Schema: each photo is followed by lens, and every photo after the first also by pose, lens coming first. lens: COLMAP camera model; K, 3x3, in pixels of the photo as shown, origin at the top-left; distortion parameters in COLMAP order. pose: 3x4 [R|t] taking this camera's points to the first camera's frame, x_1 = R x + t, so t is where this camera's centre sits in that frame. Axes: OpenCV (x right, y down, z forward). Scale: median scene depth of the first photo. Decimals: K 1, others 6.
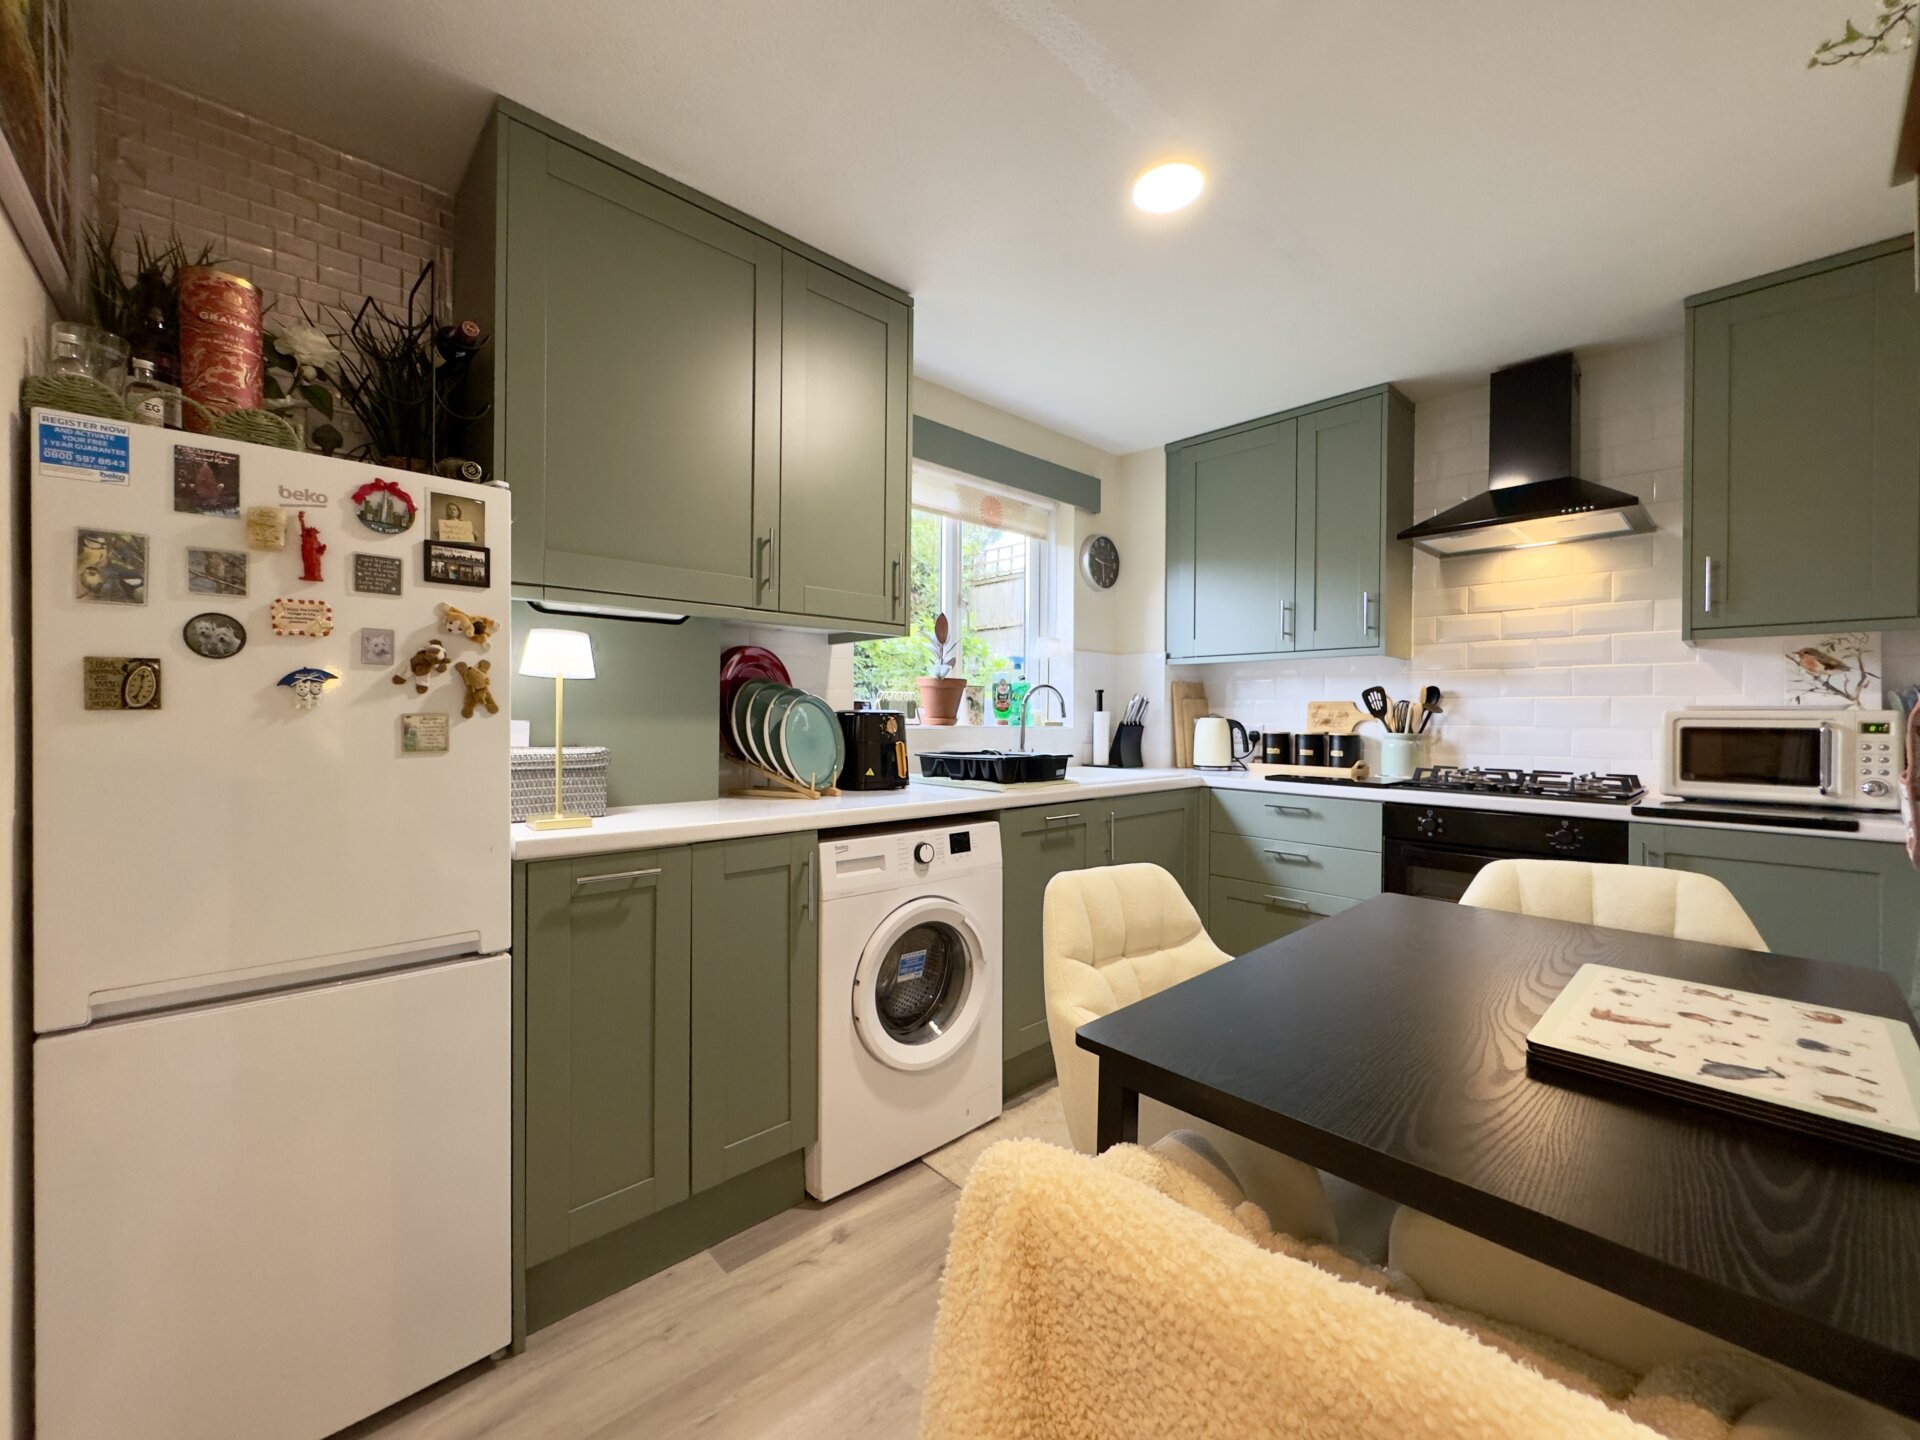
lens RADIAL K [[767.4, 0, 957.0], [0, 767.4, 717.9], [0, 0, 1]] dist [-0.003692, 0.000741]
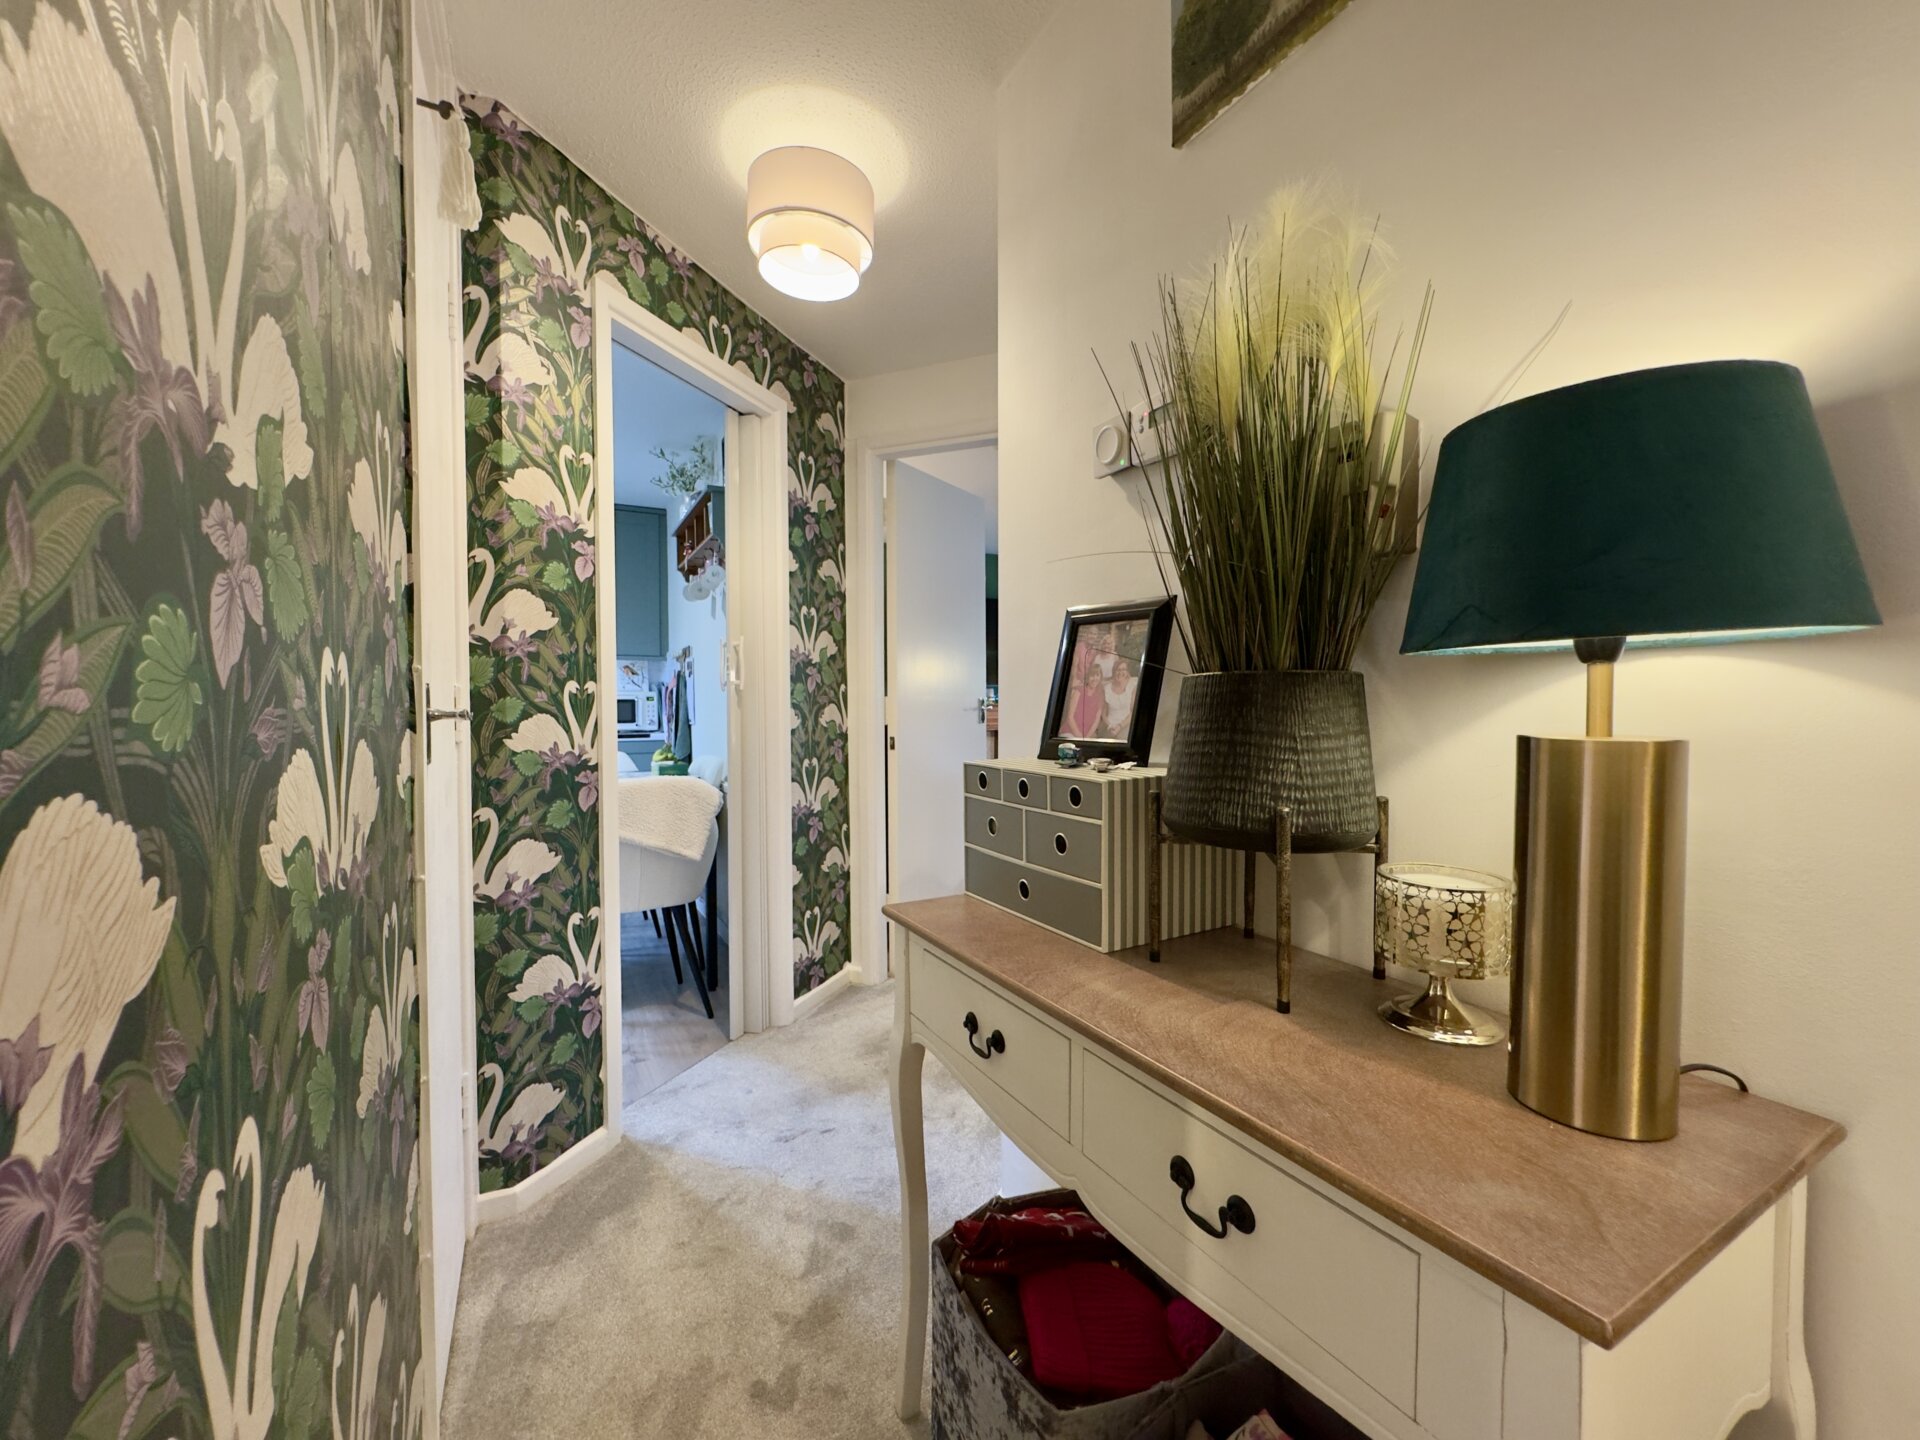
lens RADIAL K [[767.4, 0, 959.4], [0, 767.4, 719.8], [0, 0, 1]] dist [-0.003692, 0.000741]
pose [[0.234976, -0.025749, 0.971660, -0.948956], [0.006718, 0.999668, 0.024867, 0.023395], [-0.971978, 0.000684, 0.235071, -0.546729]]
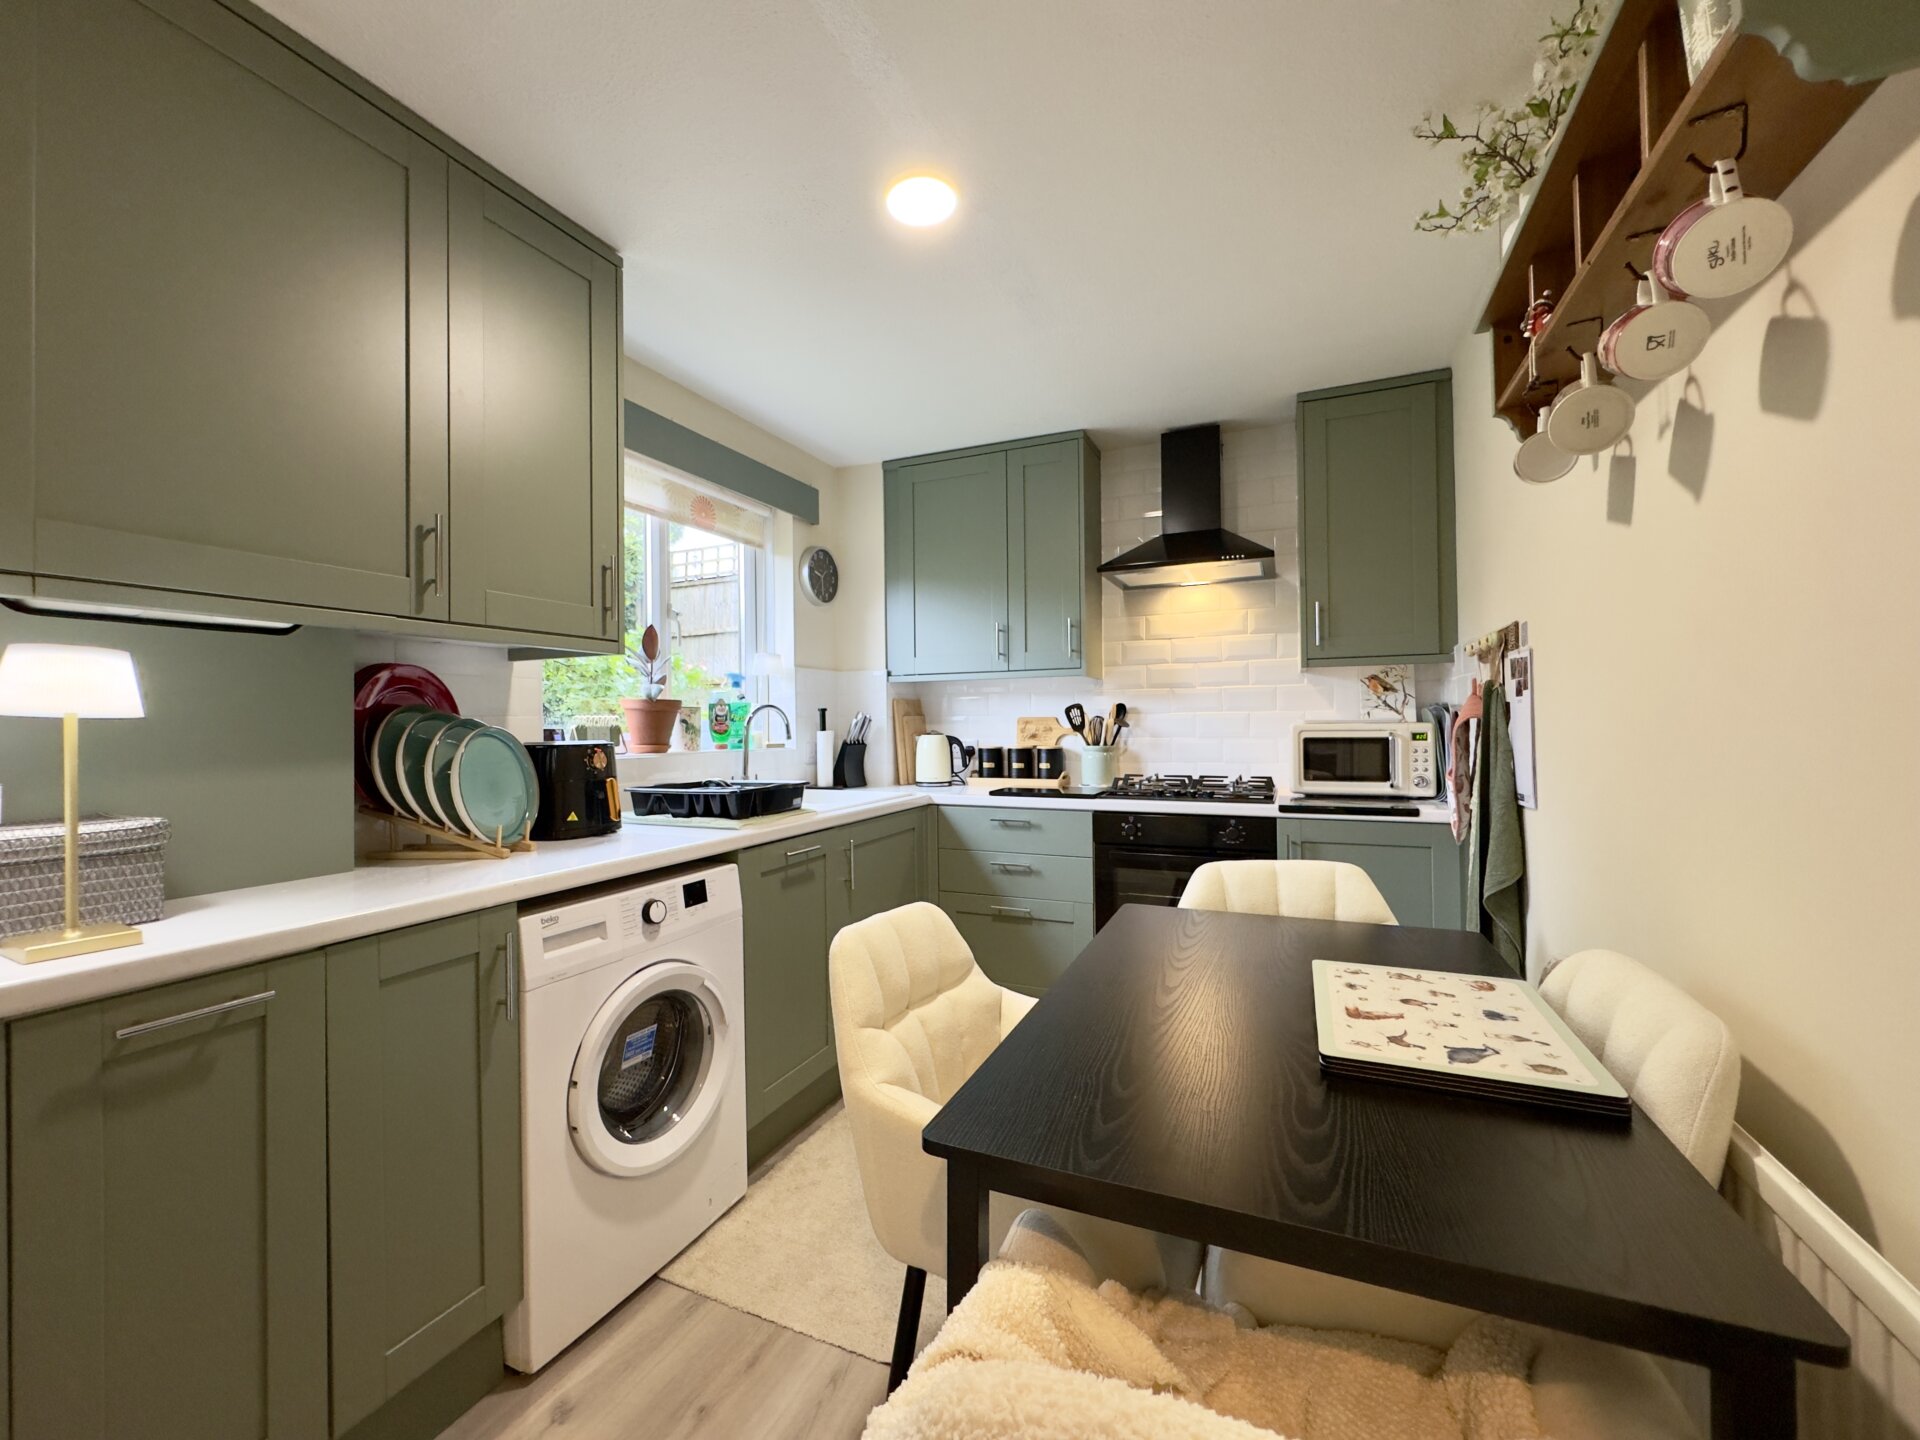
lens RADIAL K [[767.4, 0, 957.6], [0, 767.4, 717.9], [0, 0, 1]] dist [-0.003692, 0.000741]
pose [[0.918286, -0.016026, 0.395593, -0.063653], [0.020033, 0.999781, -0.006000, -0.025133], [-0.395410, 0.013435, 0.918406, 0.082033]]
